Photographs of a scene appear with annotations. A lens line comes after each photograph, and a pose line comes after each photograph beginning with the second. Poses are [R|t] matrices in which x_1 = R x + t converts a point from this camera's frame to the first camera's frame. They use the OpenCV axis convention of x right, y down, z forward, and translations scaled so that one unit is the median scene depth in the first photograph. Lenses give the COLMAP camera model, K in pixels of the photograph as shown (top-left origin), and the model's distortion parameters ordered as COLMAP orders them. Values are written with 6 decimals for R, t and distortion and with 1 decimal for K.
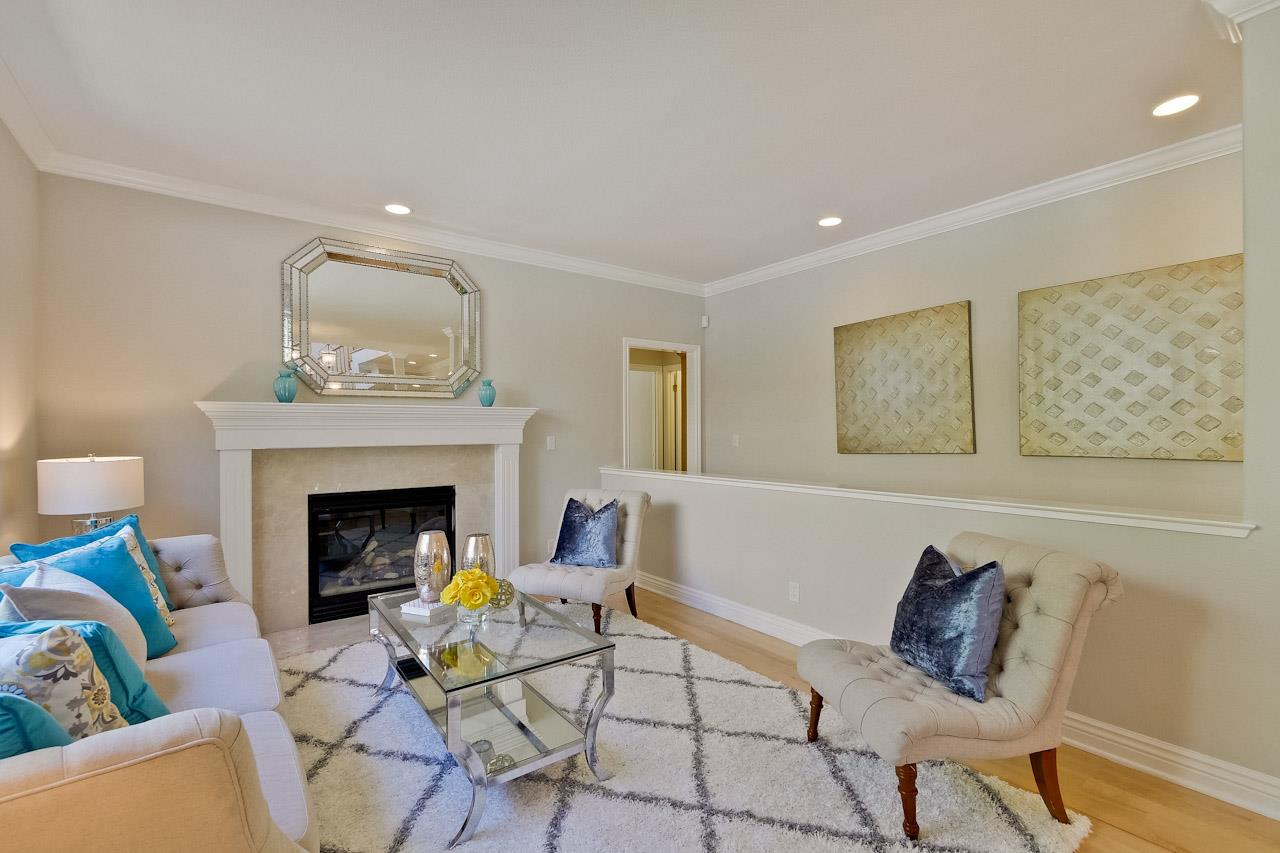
lens RADIAL K [[563.5, 0, 627.1], [0, 563.5, 429.0], [0, 0, 1]] dist [0.001099, 0.000940]
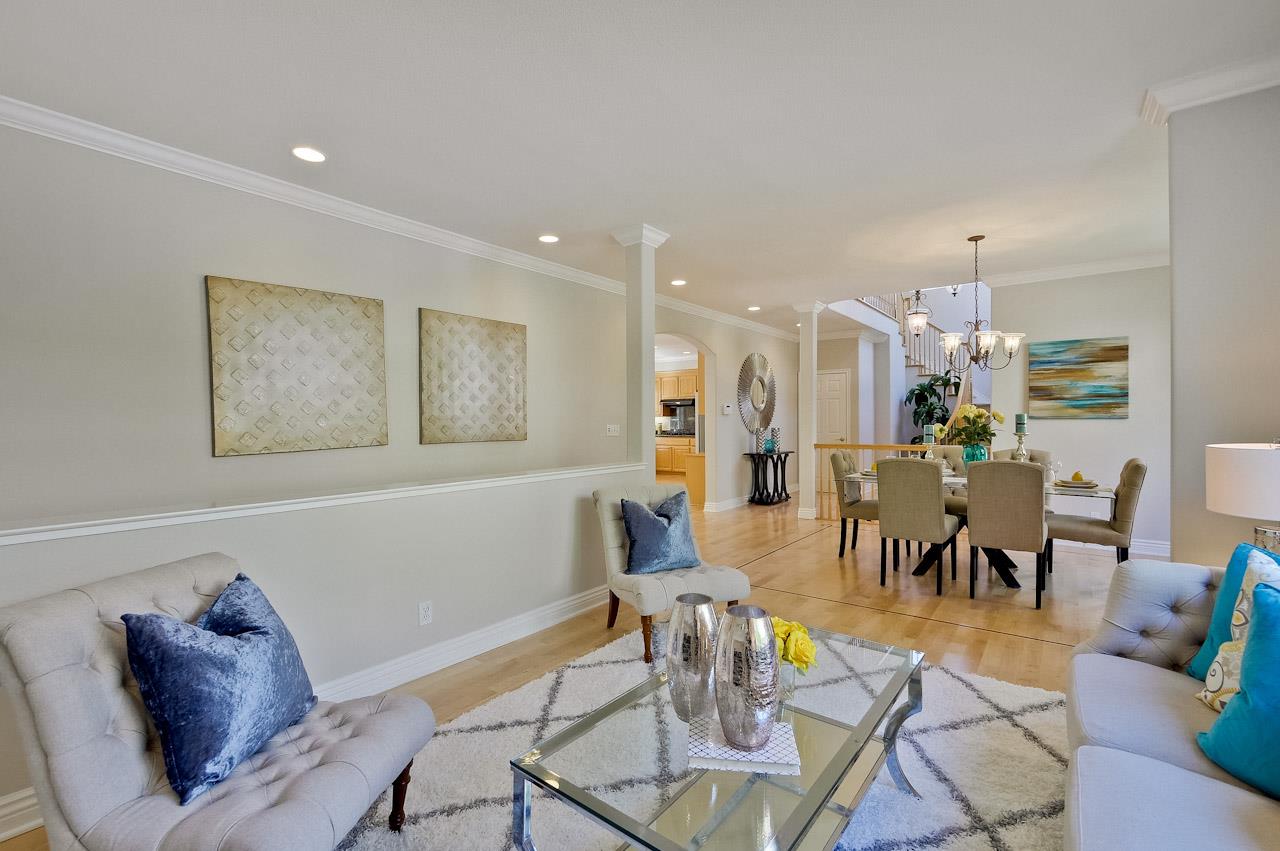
lens RADIAL K [[563.5, 0, 646.1], [0, 563.5, 422.3], [0, 0, 1]] dist [0.001099, 0.000940]
pose [[-0.282740, 0.000606, 0.959196, -0.546690], [-0.000814, 0.999999, -0.000871, 0.001563], [-0.959196, -0.001027, -0.282740, 0.817284]]
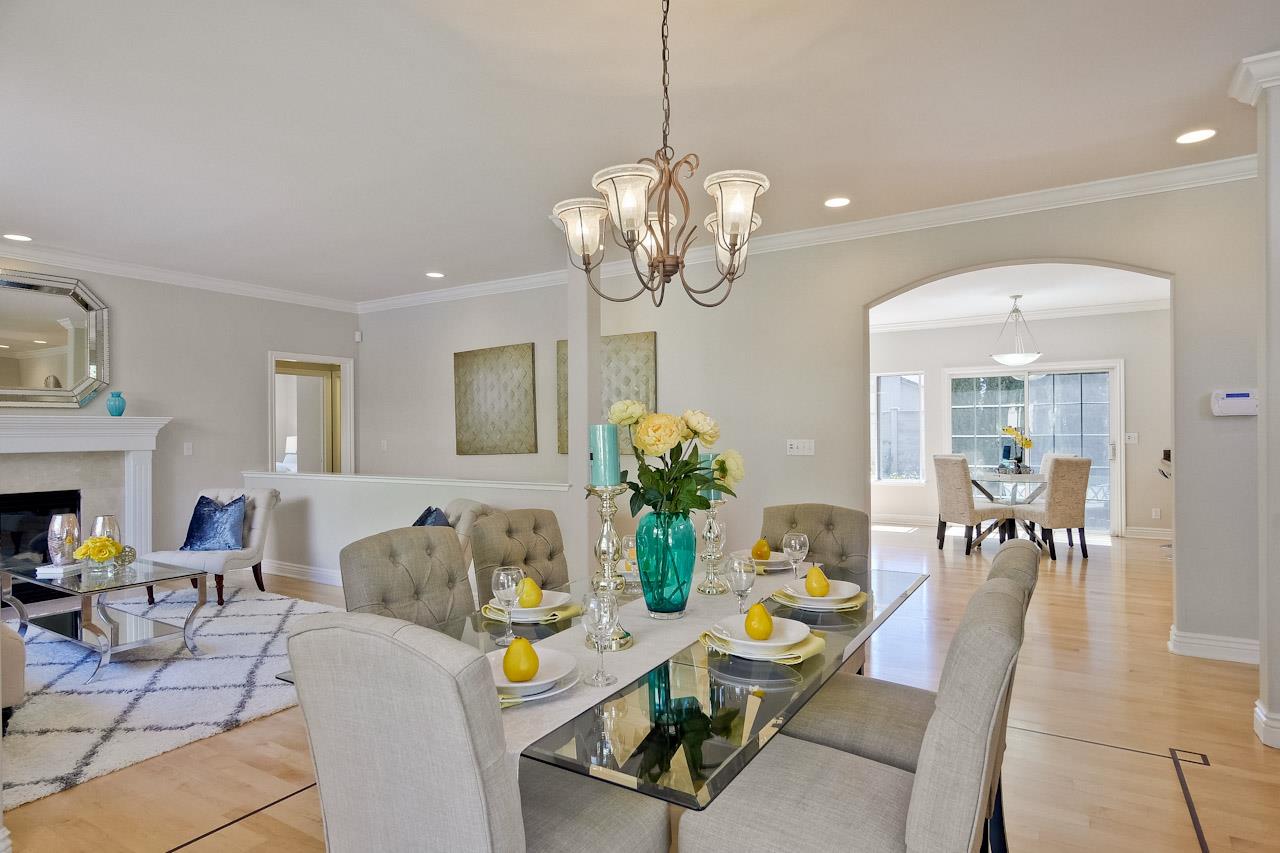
lens RADIAL K [[717.8, 0, 645.9], [0, 717.8, 425.4], [0, 0, 1]] dist [0.007874, -0.002099]
pose [[0.927966, -0.000198, 0.372666, 0.203216], [0.002257, 0.999985, -0.005088, -0.014280], [-0.372659, 0.005562, 0.927952, -0.749867]]
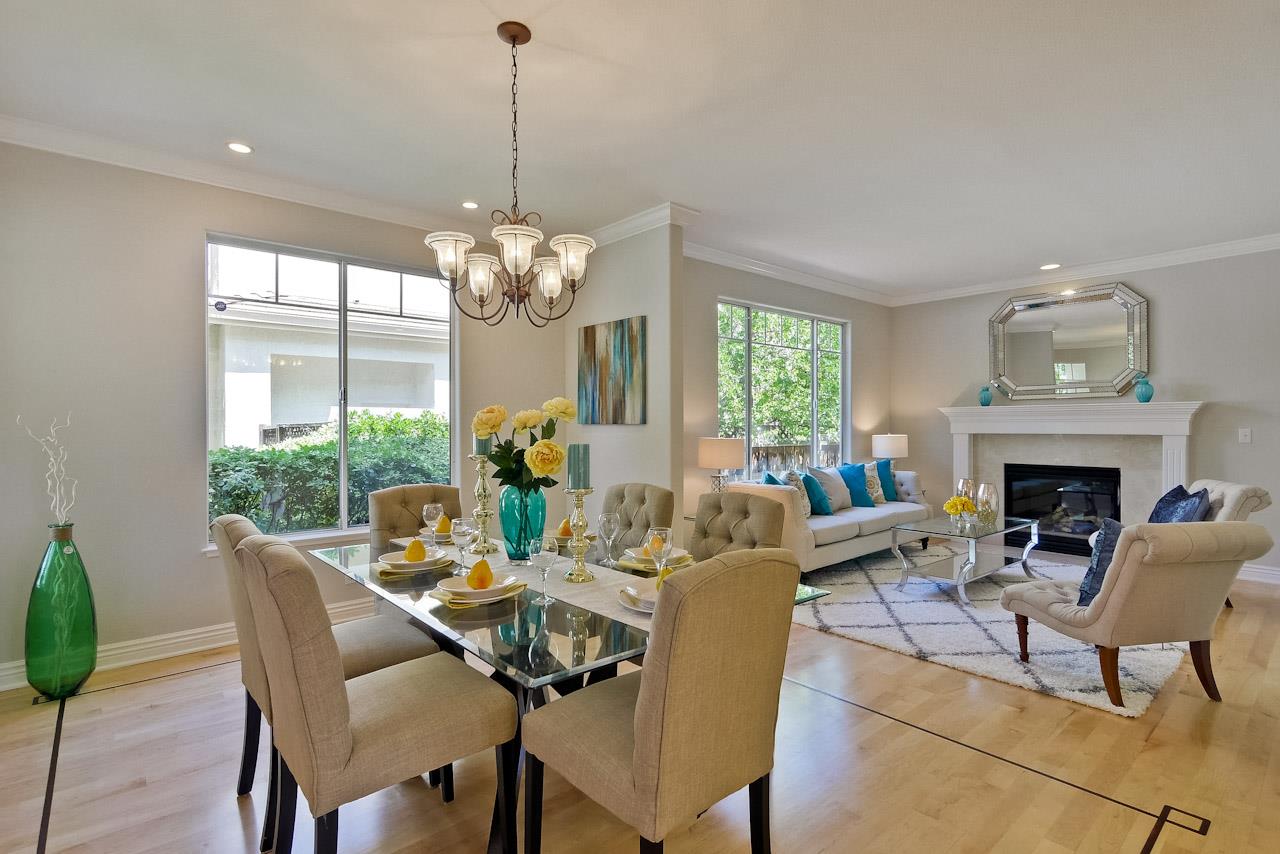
lens RADIAL K [[611.0, 0, 646.6], [0, 611.0, 424.4], [0, 0, 1]] dist [0.003936, -0.001108]
pose [[0.079735, 0.005309, -0.996802, 1.042657], [0.006396, 0.999963, 0.005837, -0.009285], [0.996796, -0.006841, 0.079698, -0.138062]]
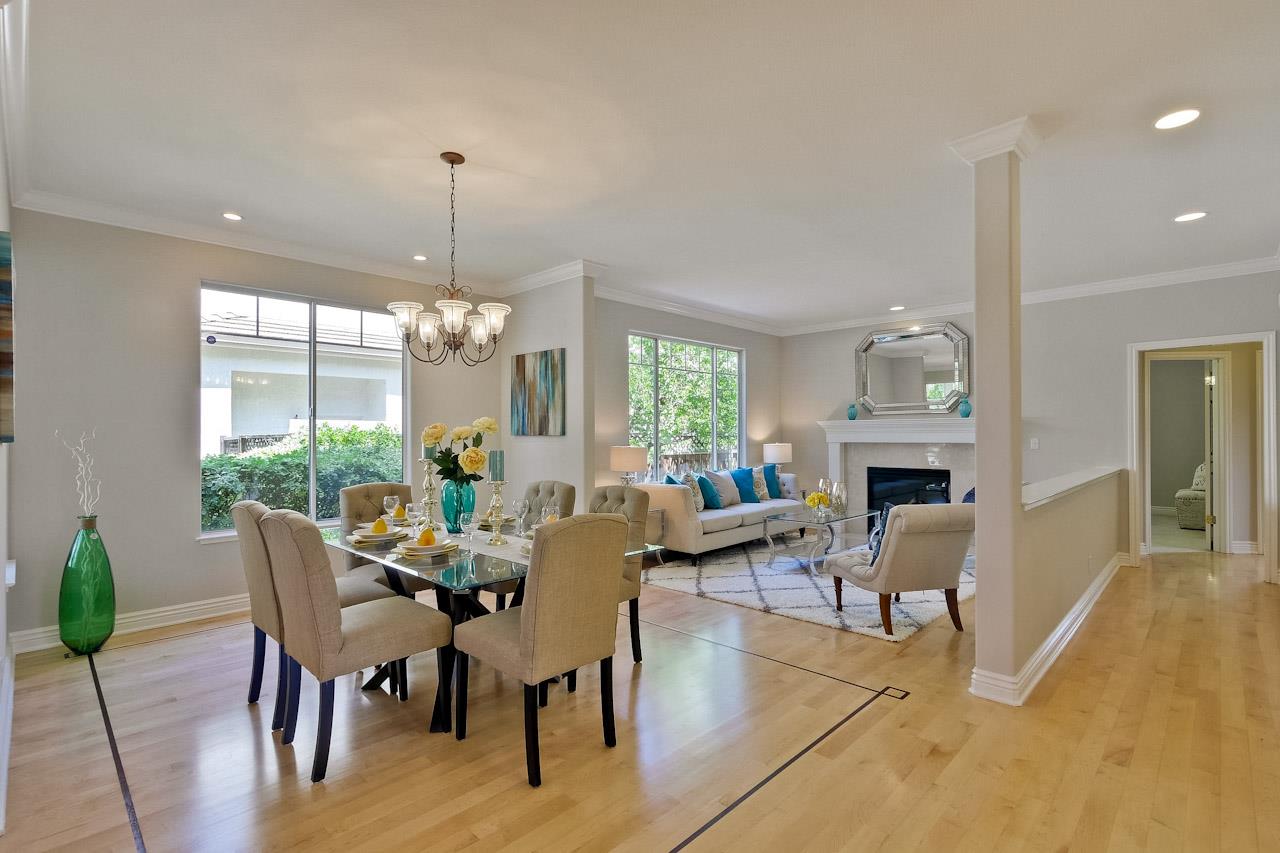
lens RADIAL K [[585.1, 0, 635.5], [0, 585.1, 429.4], [0, 0, 1]] dist [0.000510, 0.001452]
pose [[0.151890, -0.003697, -0.988390, 1.270240], [0.007379, 0.999969, -0.002606, -0.012568], [0.988370, -0.006897, 0.151913, -0.092118]]
